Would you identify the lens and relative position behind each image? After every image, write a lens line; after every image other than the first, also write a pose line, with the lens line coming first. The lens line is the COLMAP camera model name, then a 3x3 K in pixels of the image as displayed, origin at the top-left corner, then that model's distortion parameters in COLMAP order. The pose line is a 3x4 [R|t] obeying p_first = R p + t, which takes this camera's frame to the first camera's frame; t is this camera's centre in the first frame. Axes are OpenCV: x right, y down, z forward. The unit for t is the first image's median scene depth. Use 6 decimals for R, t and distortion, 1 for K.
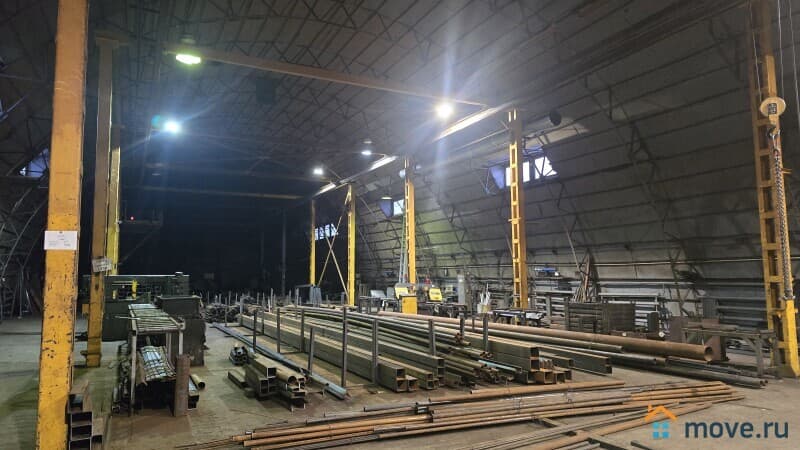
lens RADIAL K [[530.4, 0, 398.2], [0, 530.4, 227.9], [0, 0, 1]] dist [0.032253, -0.036216]
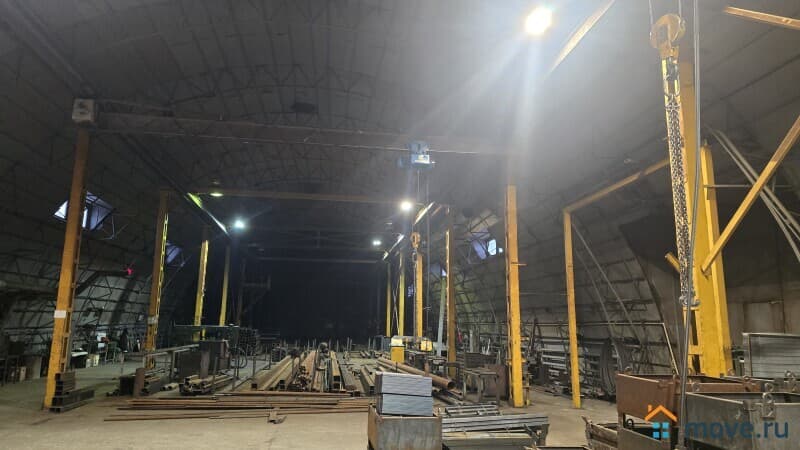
lens RADIAL K [[530.4, 0, 401.9], [0, 530.4, 226.0], [0, 0, 1]] dist [0.032253, -0.036216]
pose [[0.950444, -0.037896, -0.308578, 0.543365], [0.007147, 0.994944, -0.100174, -0.040172], [0.310814, 0.093005, 0.945909, -0.303456]]
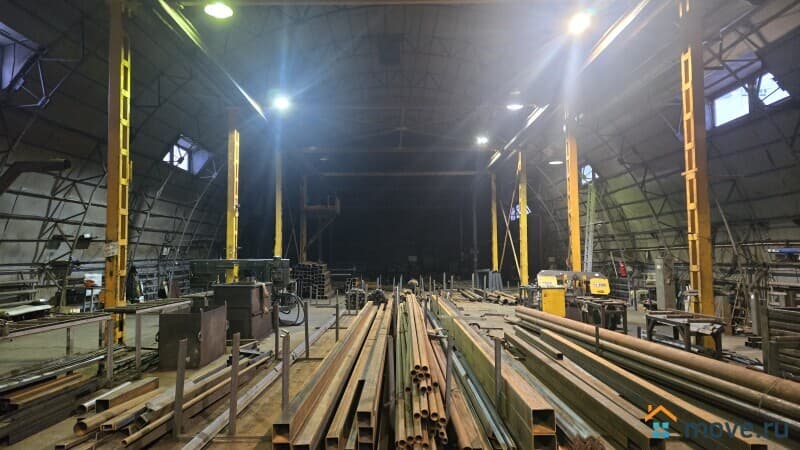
lens RADIAL K [[530.4, 0, 386.5], [0, 530.4, 232.8], [0, 0, 1]] dist [0.032253, -0.036216]
pose [[0.886679, -0.023723, -0.461776, 0.198694], [0.042796, 0.998607, 0.030872, 0.021938], [0.460400, -0.047135, 0.886459, 0.281568]]
